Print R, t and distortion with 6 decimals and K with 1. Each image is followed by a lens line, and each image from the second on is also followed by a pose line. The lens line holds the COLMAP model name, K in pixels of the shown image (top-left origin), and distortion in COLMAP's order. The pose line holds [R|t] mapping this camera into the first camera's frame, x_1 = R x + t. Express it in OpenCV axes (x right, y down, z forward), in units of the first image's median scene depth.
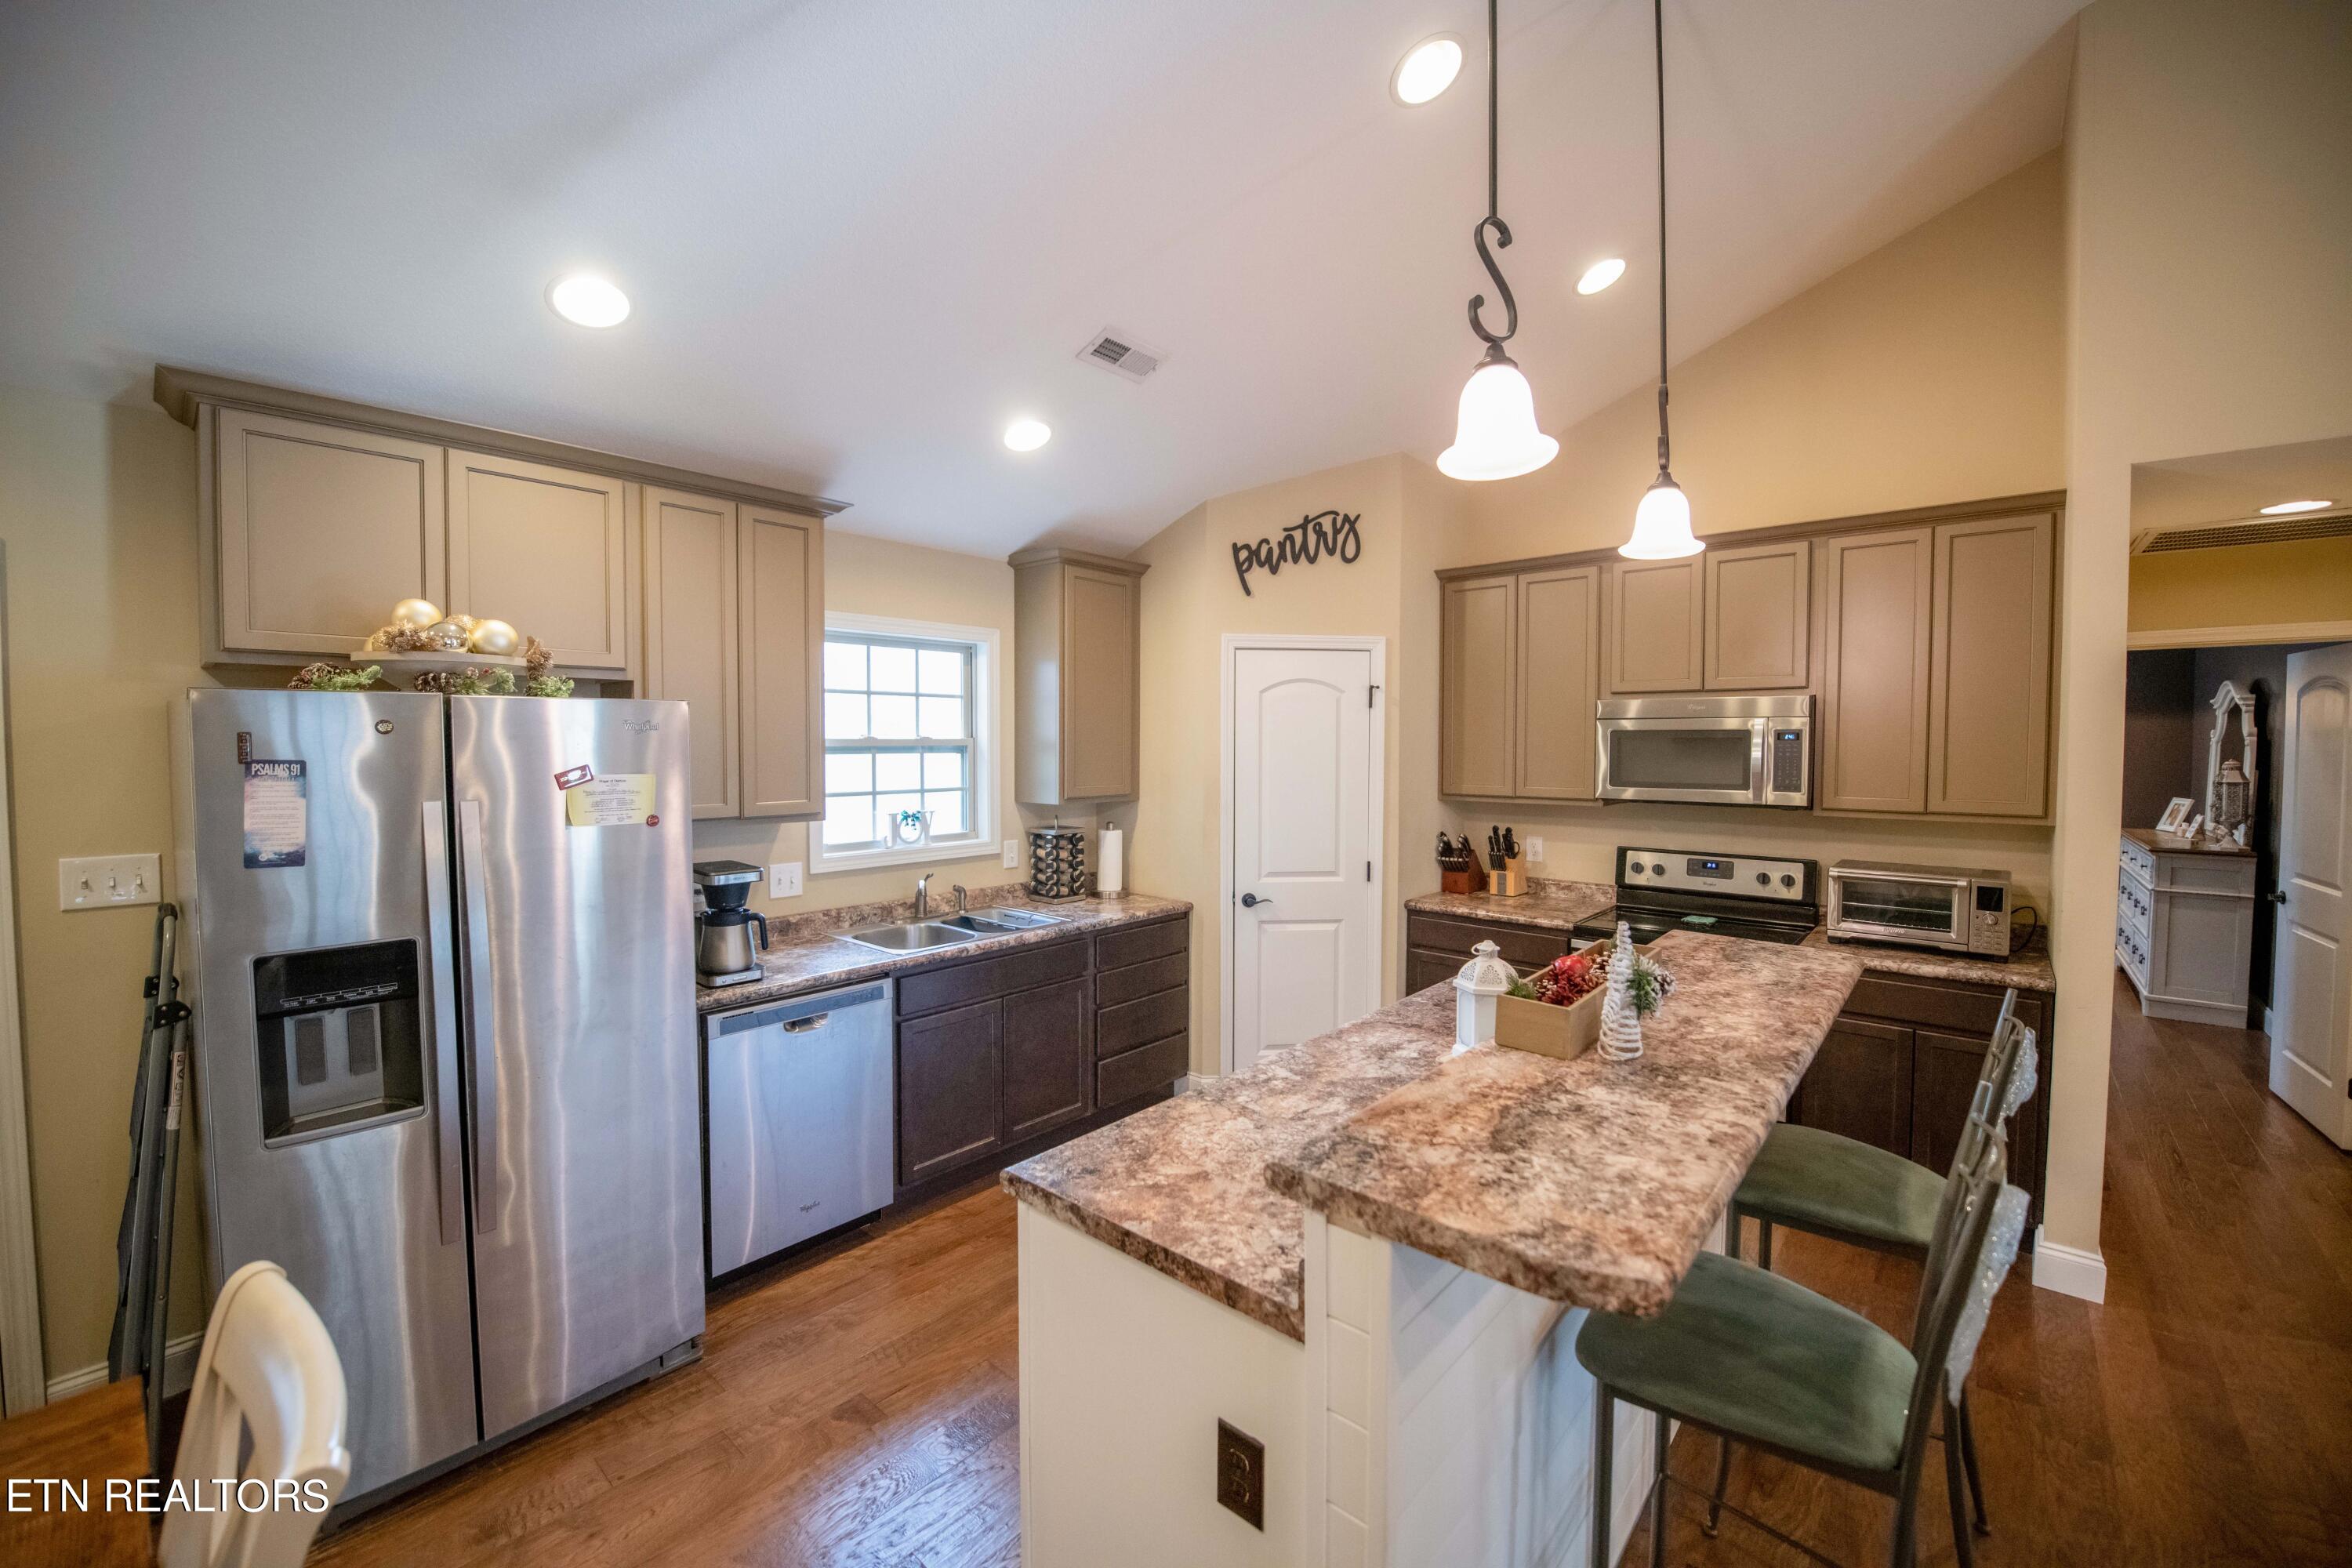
lens RADIAL K [[952.6, 0, 1176.0], [0, 952.6, 784.0], [0, 0, 1]] dist [-0.001872, -0.000347]
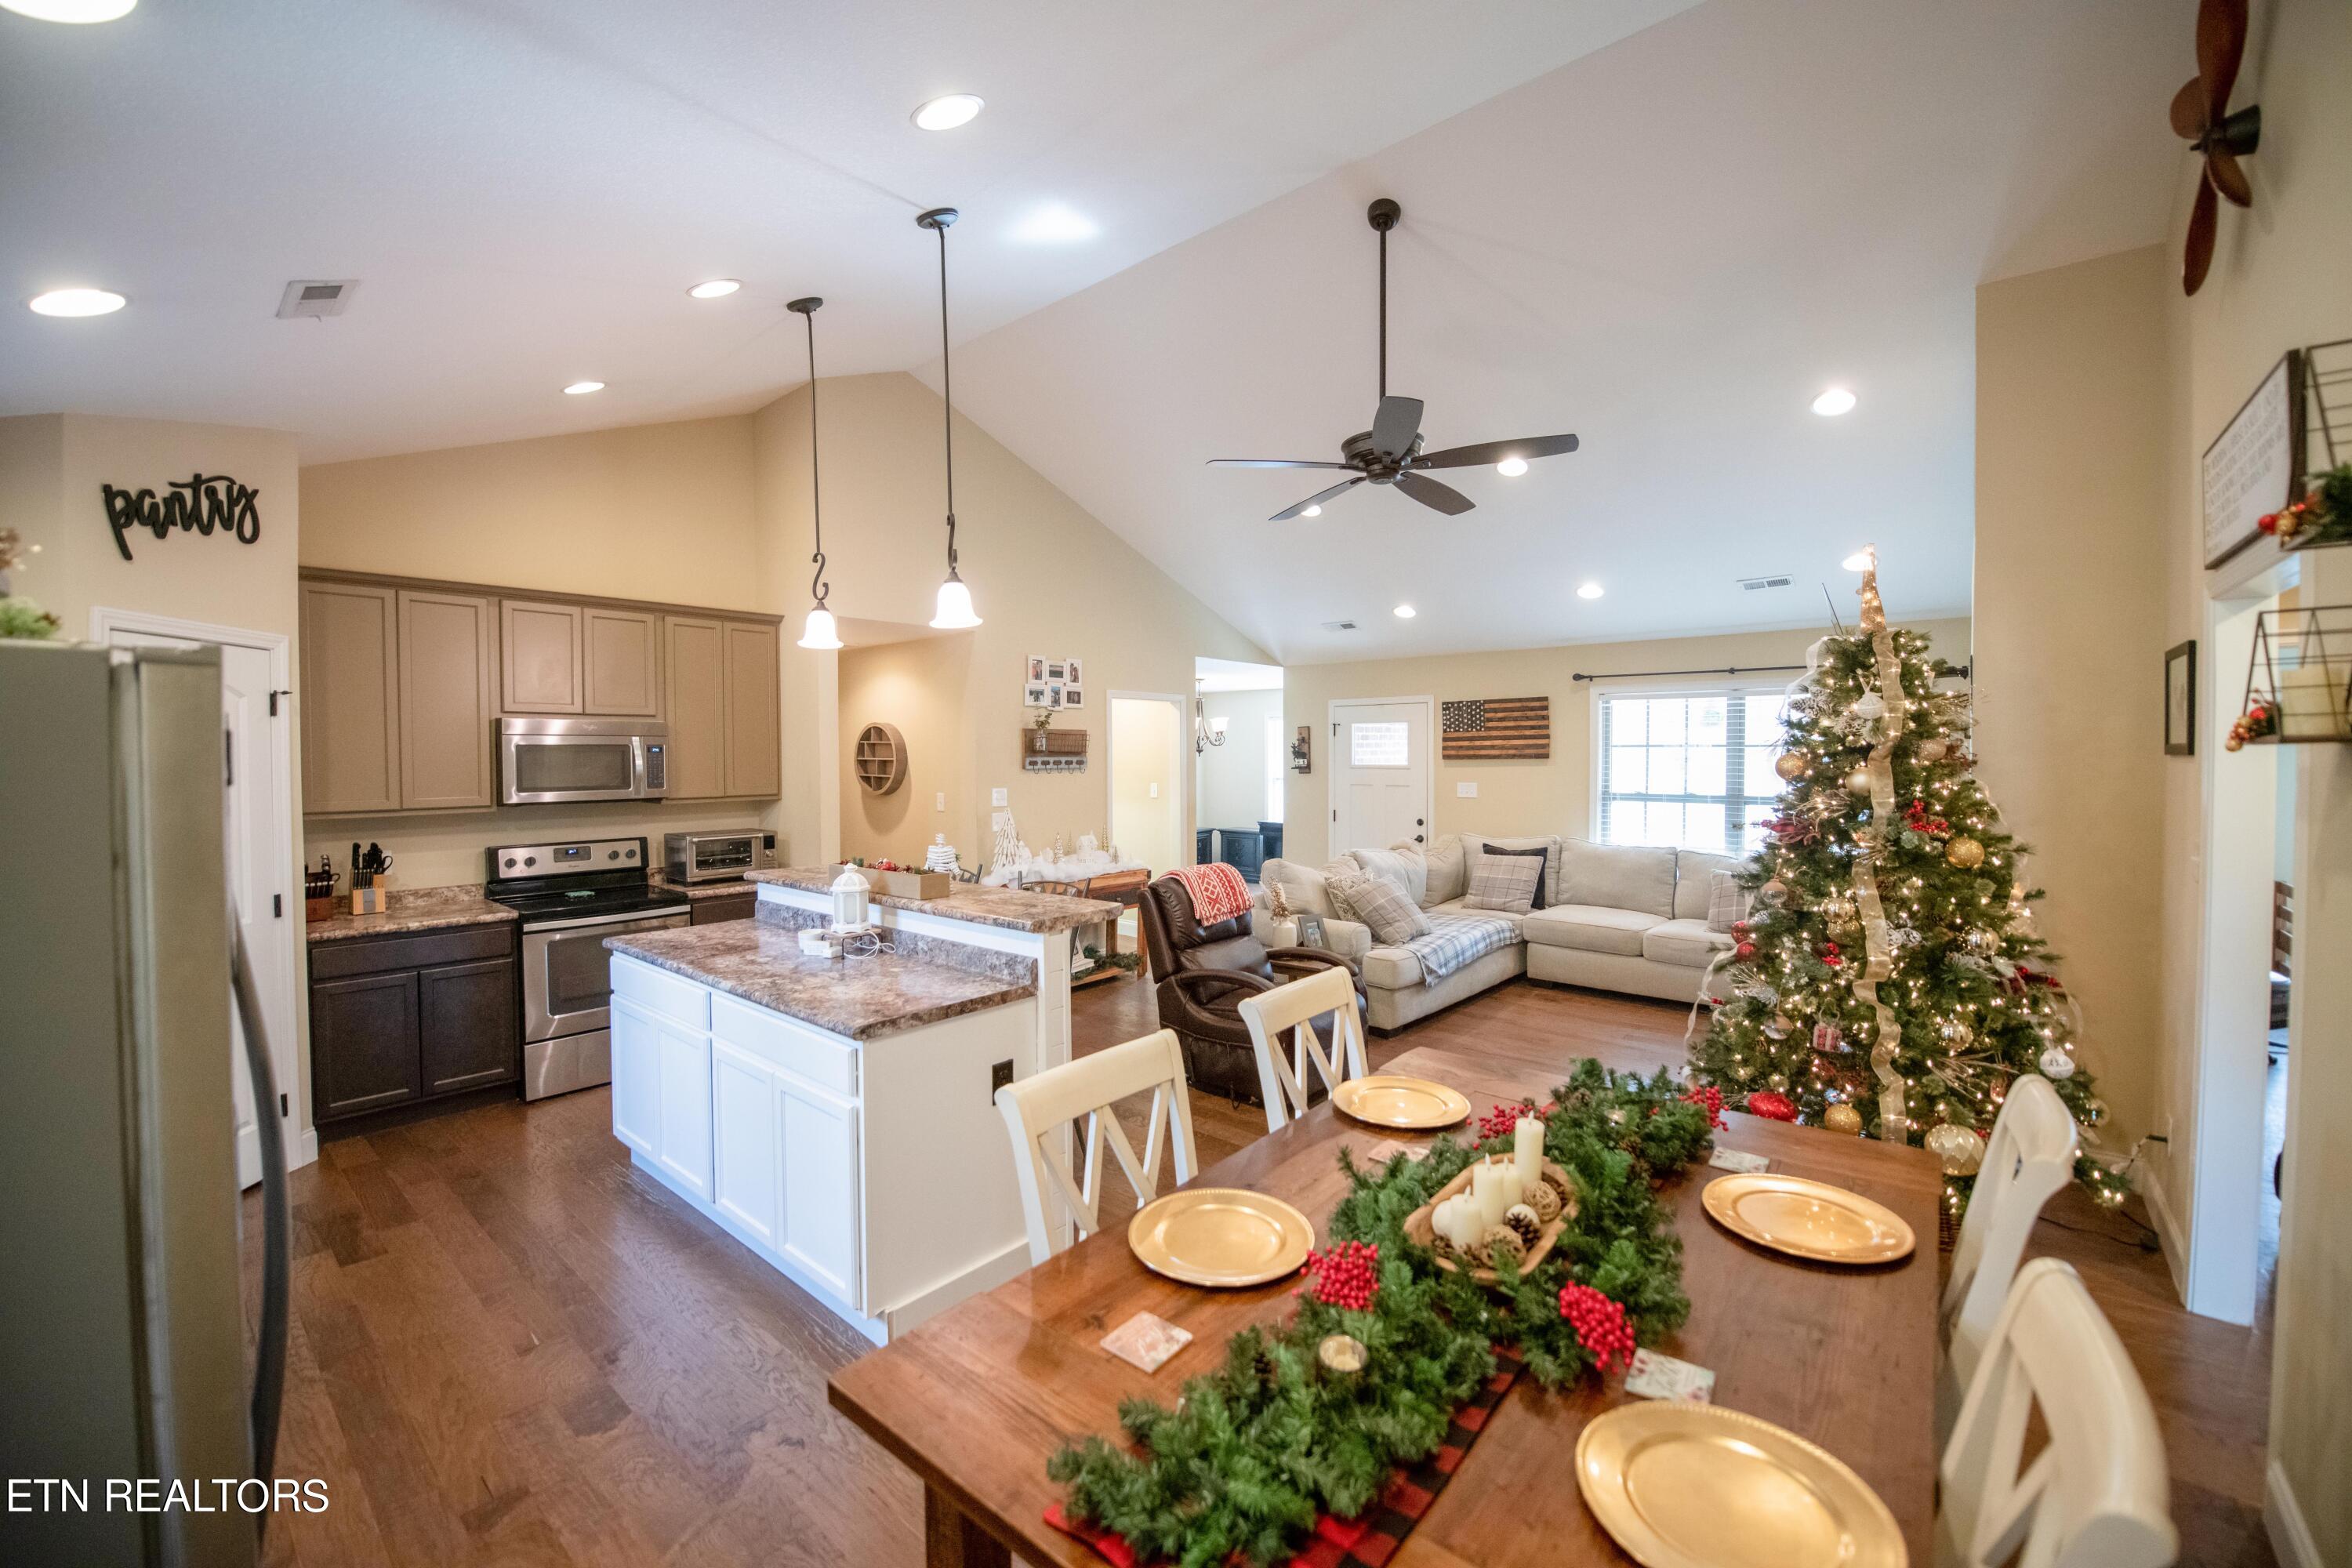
lens RADIAL K [[952.6, 0, 1176.0], [0, 952.6, 784.0], [0, 0, 1]] dist [-0.001872, -0.000347]
pose [[-0.016187, -0.034317, 0.999280, -0.684800], [0.050309, 0.998117, 0.035092, -0.007861], [-0.998603, 0.050841, -0.014431, 0.202180]]
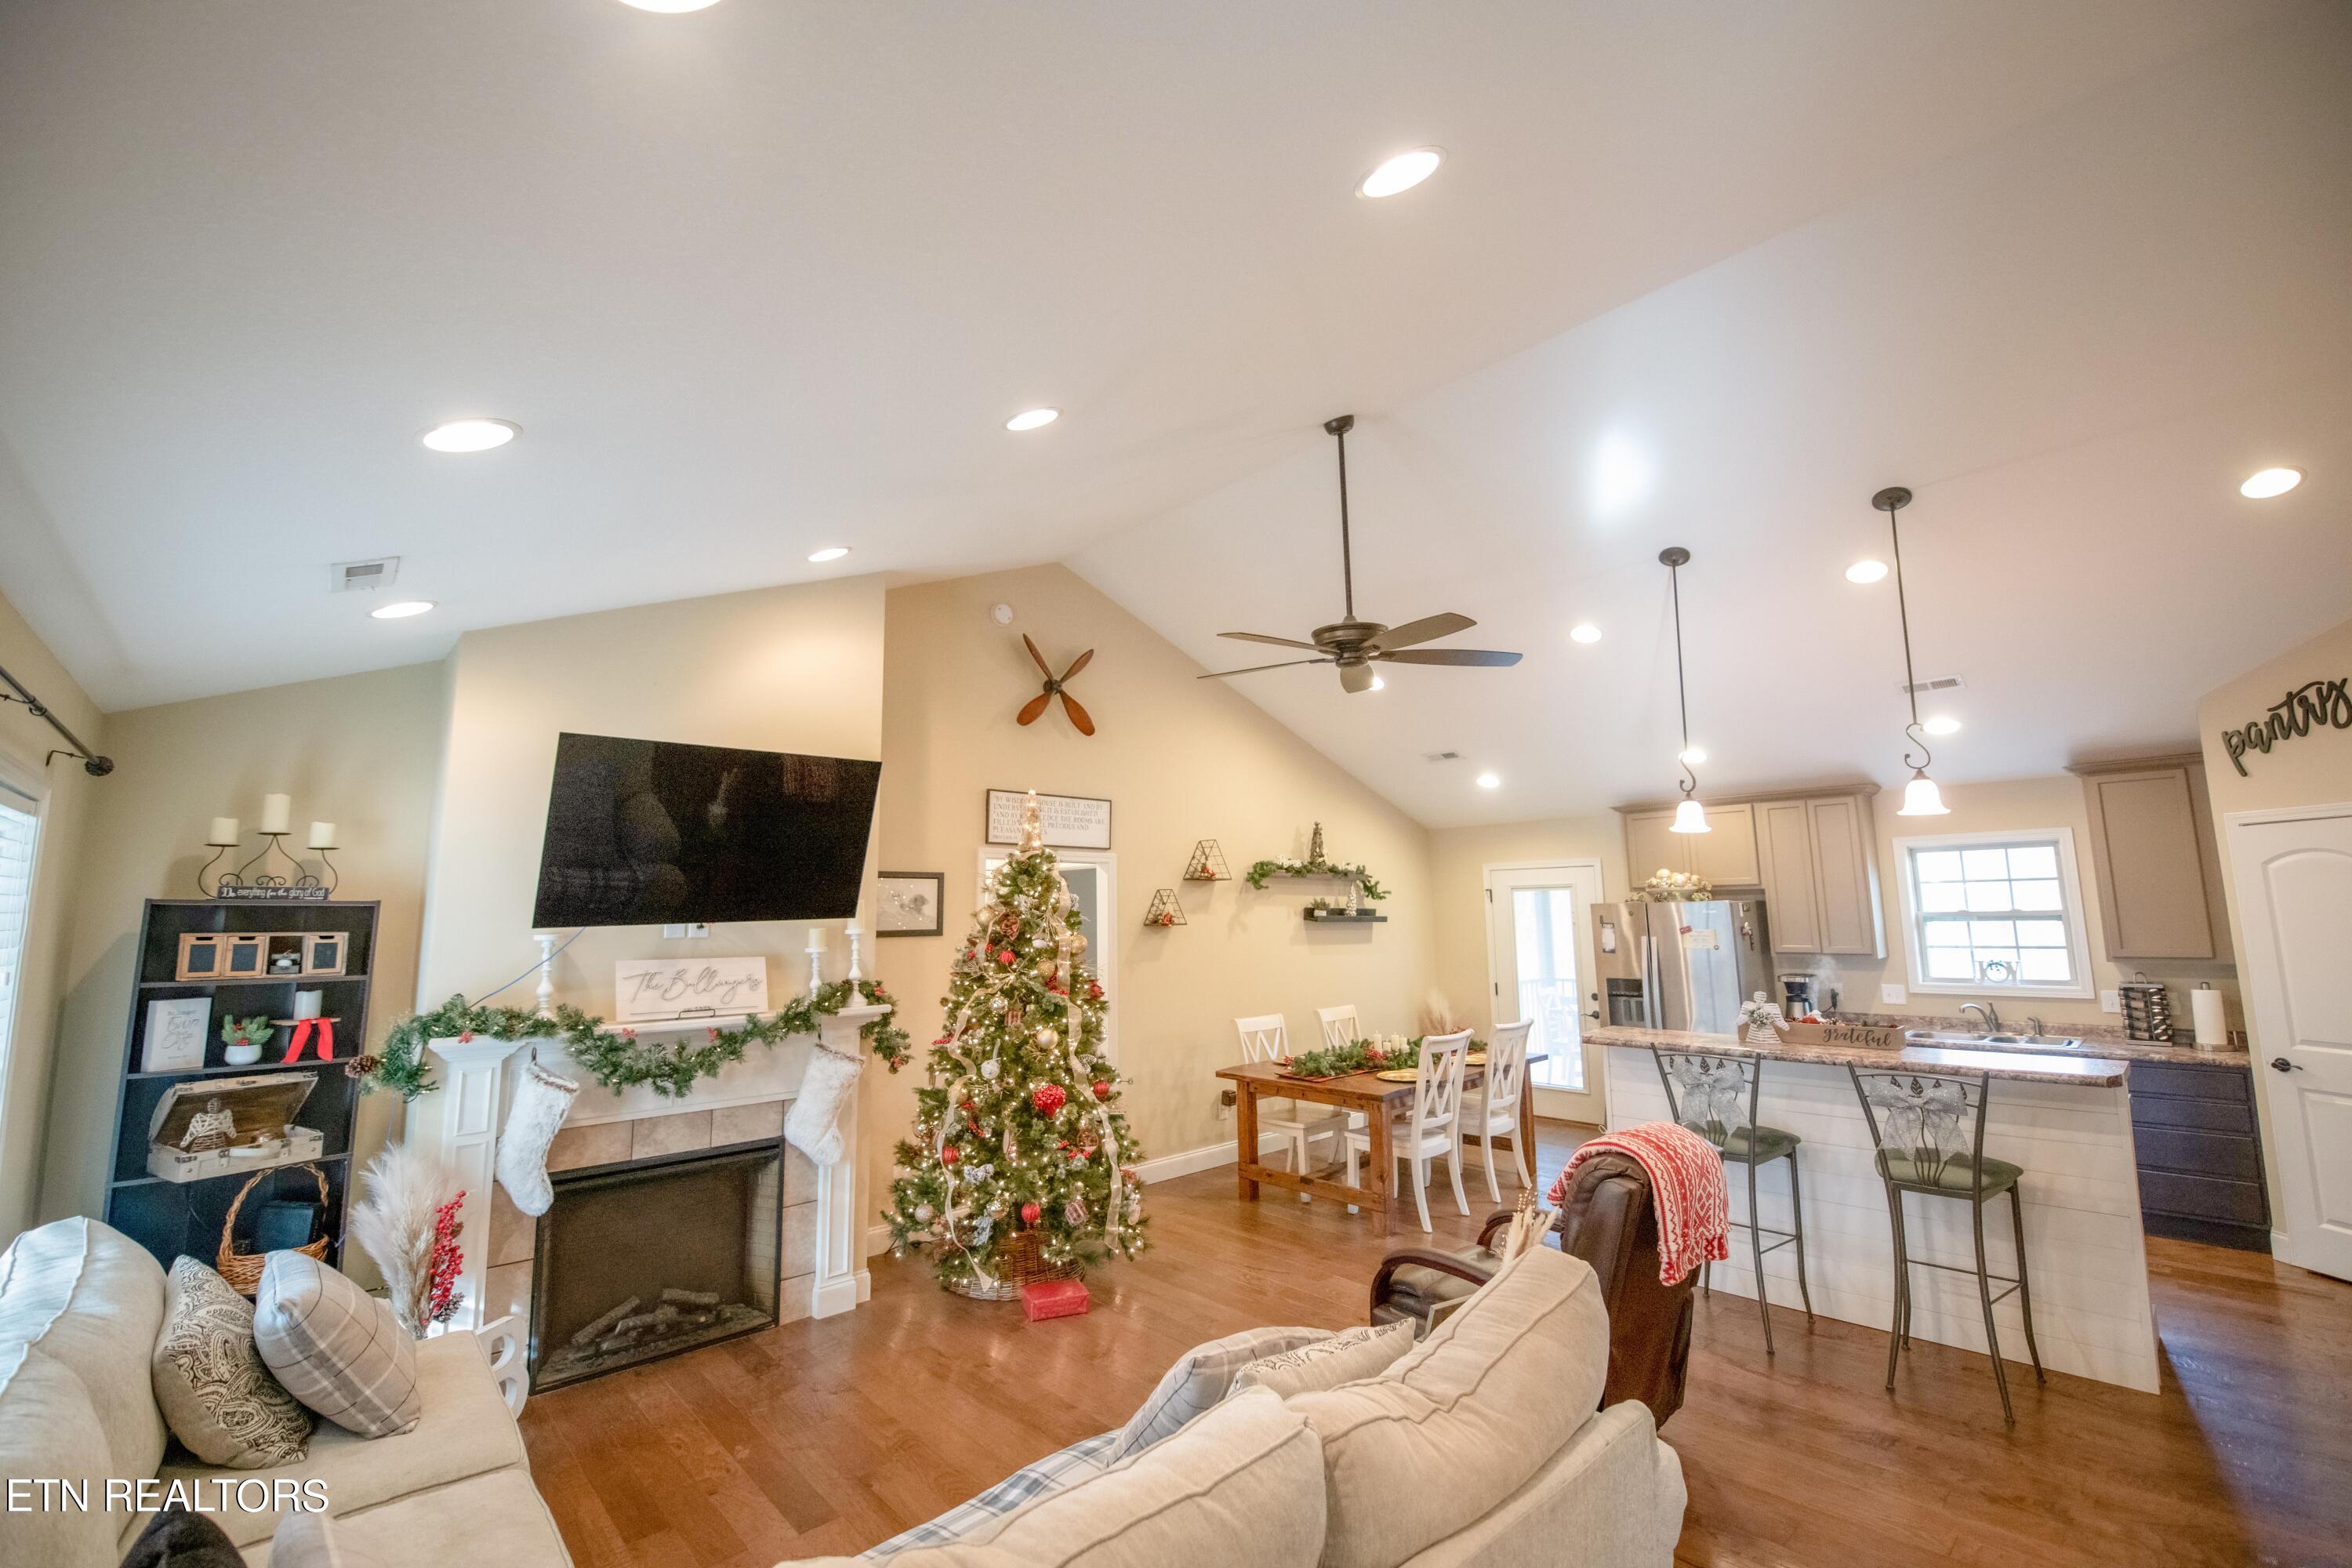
lens RADIAL K [[1003.2, 0, 1176.0], [0, 1003.2, 784.0], [0, 0, 1]] dist [-0.001242, -0.000225]
pose [[-0.119755, -0.128433, -0.984461, 1.346693], [-0.029854, 0.991615, -0.125735, -0.008779], [0.992354, 0.014333, -0.122585, -0.071271]]
